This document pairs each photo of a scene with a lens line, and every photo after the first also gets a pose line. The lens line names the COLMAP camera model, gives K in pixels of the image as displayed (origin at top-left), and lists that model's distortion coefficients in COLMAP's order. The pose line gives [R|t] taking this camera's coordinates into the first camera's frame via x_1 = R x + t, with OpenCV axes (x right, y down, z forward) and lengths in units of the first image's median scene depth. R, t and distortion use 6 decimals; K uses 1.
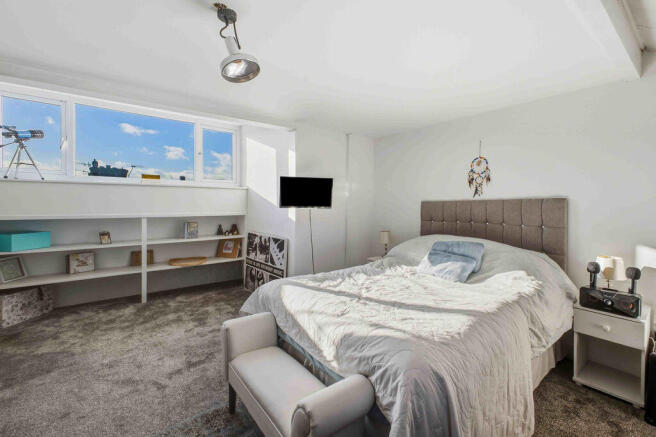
lens RADIAL K [[286.5, 0, 327.4], [0, 286.5, 200.9], [0, 0, 1]] dist [-0.000079, -0.000020]
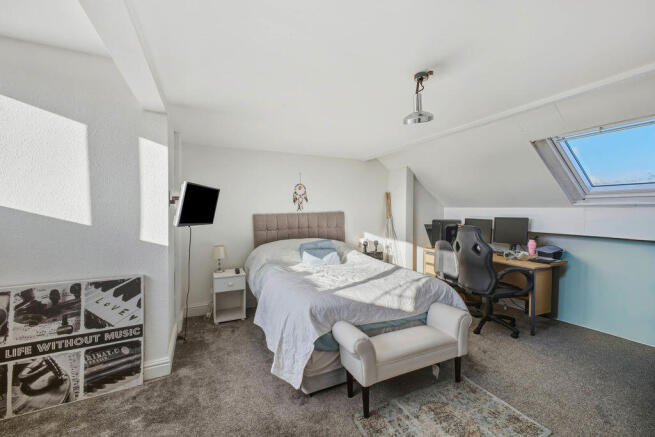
lens RADIAL K [[269.7, 0, 327.5], [0, 269.7, 218.5], [0, 0, 1]] dist [-0.000558, -0.000105]
pose [[0.210820, -0.028008, 0.977124, -0.707276], [0.005186, 0.999607, 0.027533, -0.011288], [-0.977511, -0.000738, 0.210883, 0.503287]]
